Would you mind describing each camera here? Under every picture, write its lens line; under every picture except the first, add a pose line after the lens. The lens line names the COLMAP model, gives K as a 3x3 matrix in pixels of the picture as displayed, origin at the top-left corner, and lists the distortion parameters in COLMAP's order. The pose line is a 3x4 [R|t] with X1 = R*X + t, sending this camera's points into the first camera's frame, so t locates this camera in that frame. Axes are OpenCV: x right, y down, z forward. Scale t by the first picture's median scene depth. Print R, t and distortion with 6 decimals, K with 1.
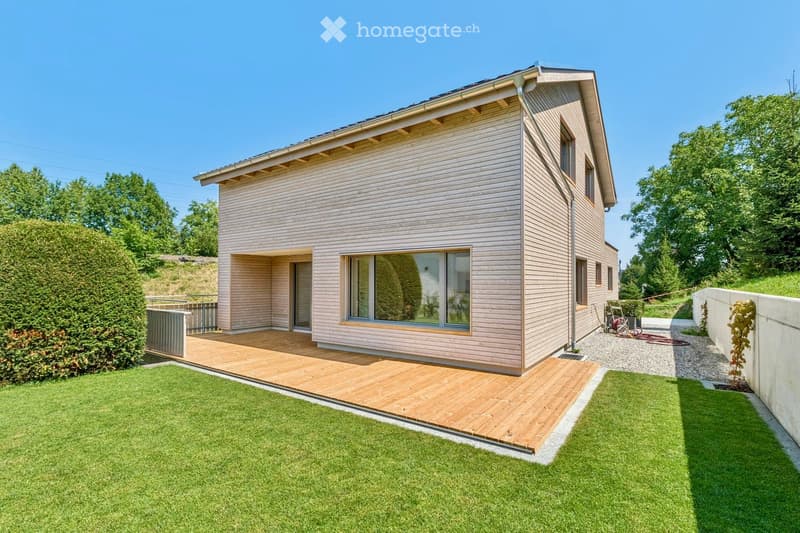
lens RADIAL K [[372.2, 0, 399.5], [0, 372.2, 273.7], [0, 0, 1]] dist [0.002457, 0.000167]
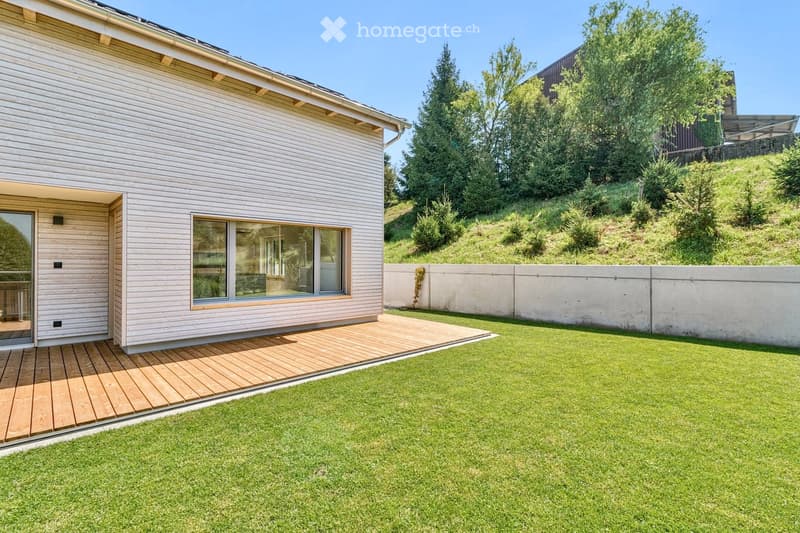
lens RADIAL K [[372.2, 0, 397.5], [0, 372.2, 263.3], [0, 0, 1]] dist [0.002457, 0.000167]
pose [[0.192087, 0.000124, 0.981378, -0.822718], [-0.025889, 0.999653, 0.004941, 0.031658], [-0.981036, -0.026356, 0.192023, 0.482822]]
